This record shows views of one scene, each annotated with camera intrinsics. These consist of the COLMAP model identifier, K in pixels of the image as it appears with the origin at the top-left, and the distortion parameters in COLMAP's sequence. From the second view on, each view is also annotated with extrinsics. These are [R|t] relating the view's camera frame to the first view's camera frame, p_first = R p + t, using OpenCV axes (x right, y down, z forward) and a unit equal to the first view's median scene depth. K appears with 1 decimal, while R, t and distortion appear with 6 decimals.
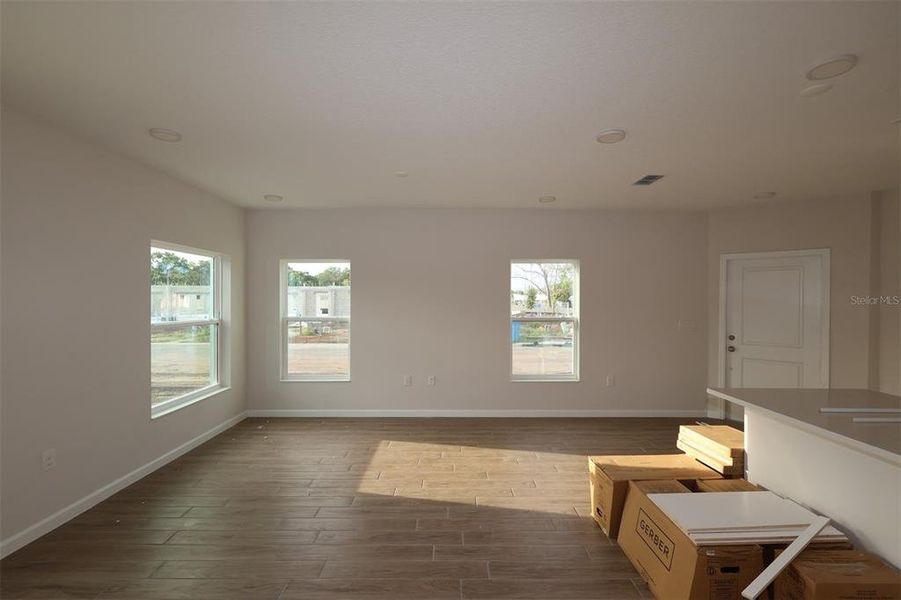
lens RADIAL K [[422.1, 0, 450.5], [0, 422.1, 300.0], [0, 0, 1]] dist [-0.000950, -0.000194]
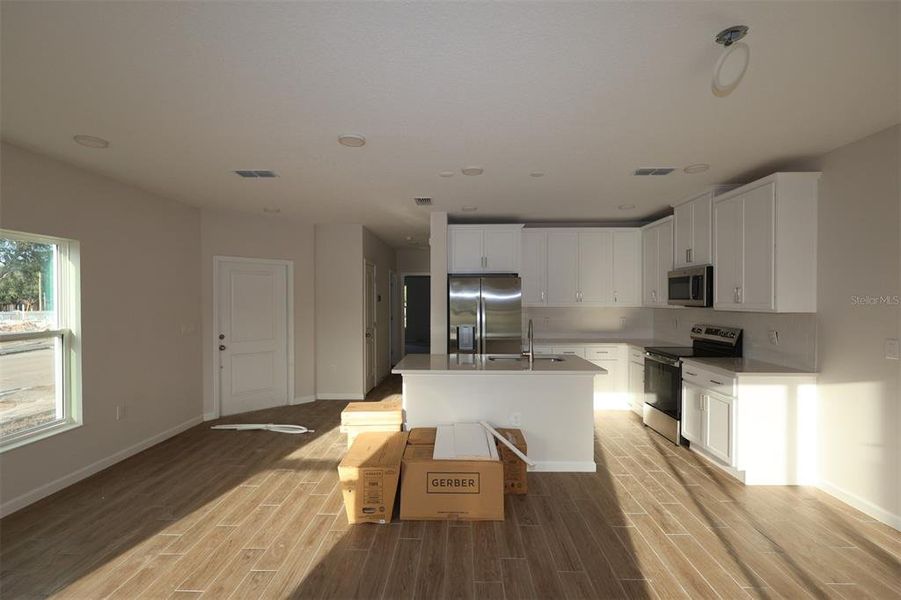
lens RADIAL K [[422.1, 0, 450.5], [0, 422.1, 300.0], [0, 0, 1]] dist [-0.000950, -0.000194]
pose [[0.023605, -0.006412, 0.999701, -0.396706], [0.004173, 0.999971, 0.006315, -0.006173], [-0.999713, 0.004023, 0.023631, 0.469432]]
